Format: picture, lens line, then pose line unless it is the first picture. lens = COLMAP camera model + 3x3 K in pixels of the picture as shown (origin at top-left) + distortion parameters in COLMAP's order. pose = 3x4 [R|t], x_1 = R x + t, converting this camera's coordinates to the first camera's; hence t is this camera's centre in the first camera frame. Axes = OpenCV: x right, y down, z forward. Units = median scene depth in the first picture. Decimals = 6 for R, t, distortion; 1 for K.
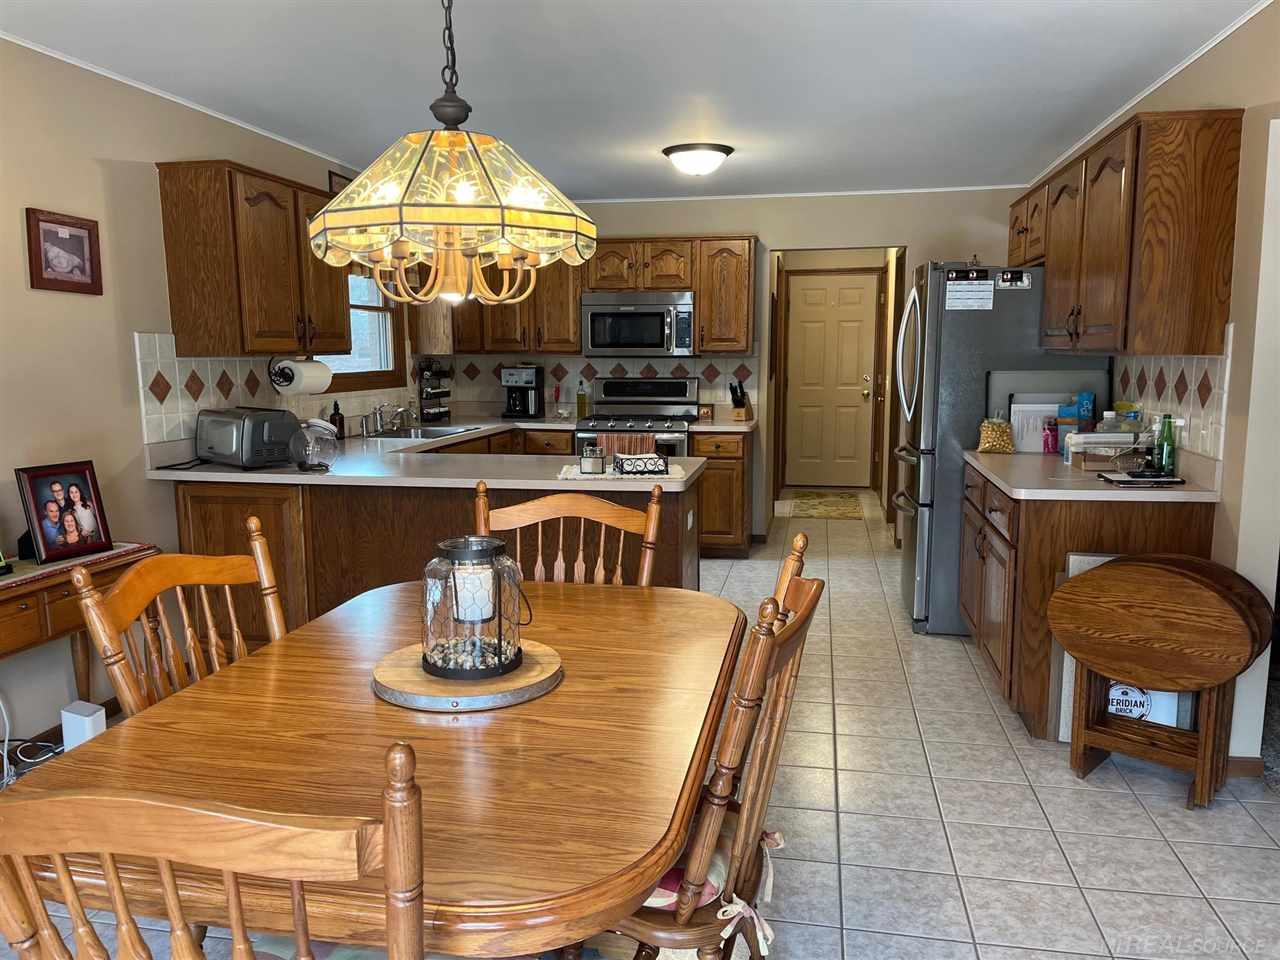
lens RADIAL K [[969.3, 0, 633.5], [0, 969.3, 494.2], [0, 0, 1]] dist [0.062561, -0.079385]
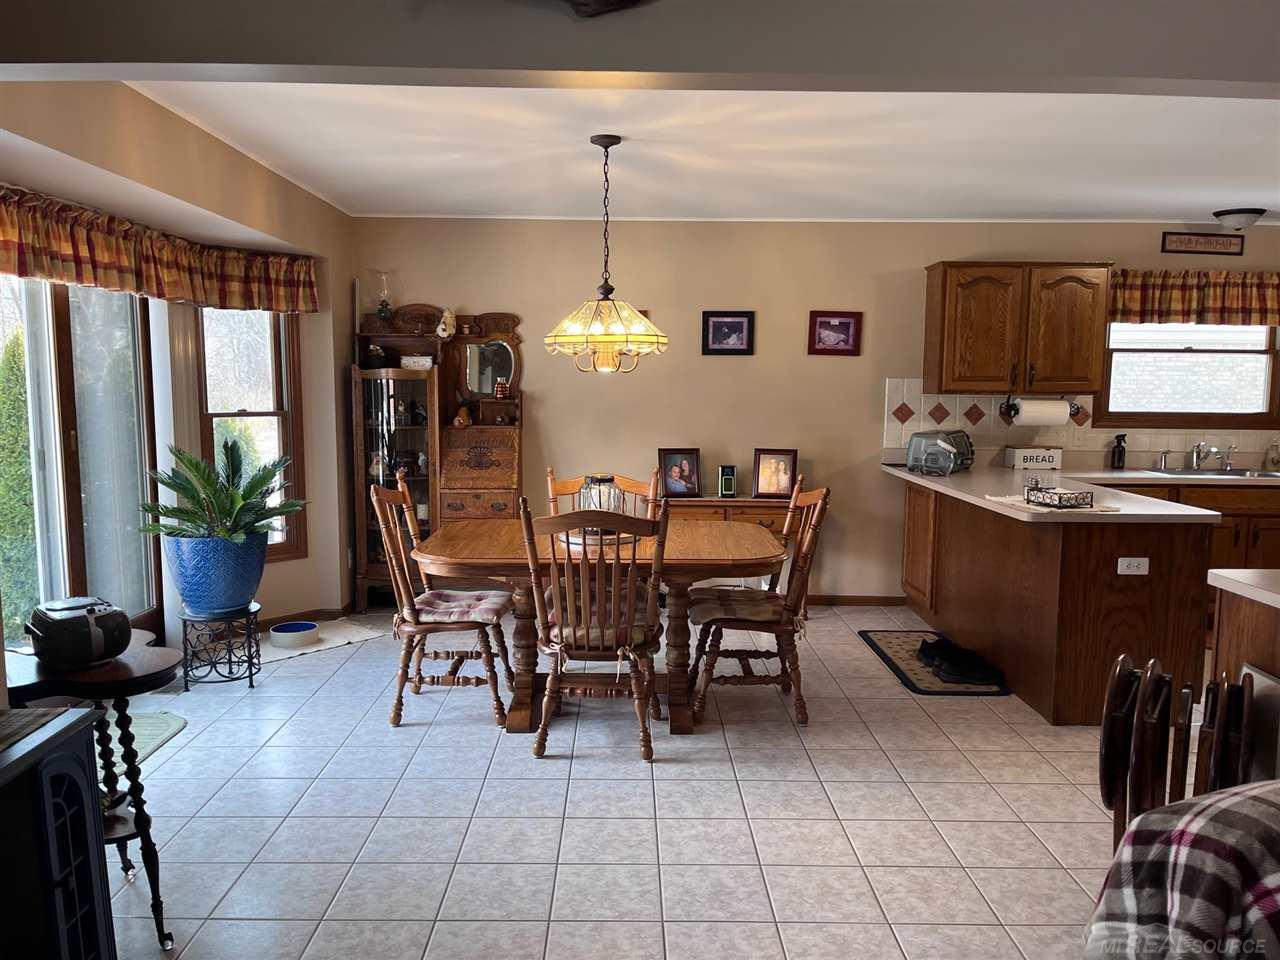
lens RADIAL K [[969.3, 0, 633.5], [0, 969.3, 494.2], [0, 0, 1]] dist [0.062561, -0.079385]
pose [[0.196710, 0.125600, -0.972384, 1.020690], [-0.156048, 0.983130, 0.095420, -0.069137], [0.967964, 0.132968, 0.212991, 0.303699]]
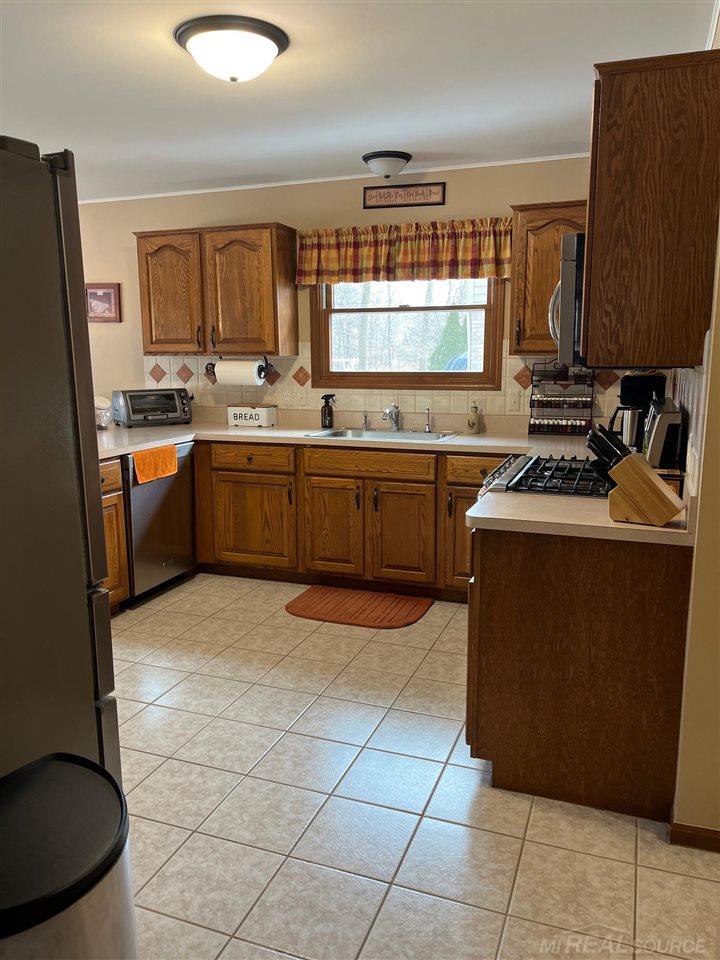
lens RADIAL K [[727.0, 0, 360.0], [0, 727.0, 480.0], [0, 0, 1]] dist [0.062561, -0.079385]
pose [[-0.170259, 0.180013, -0.968817, 0.802050], [-0.138373, 0.969063, 0.204376, -0.260074], [0.975636, 0.168855, -0.140083, 1.693678]]
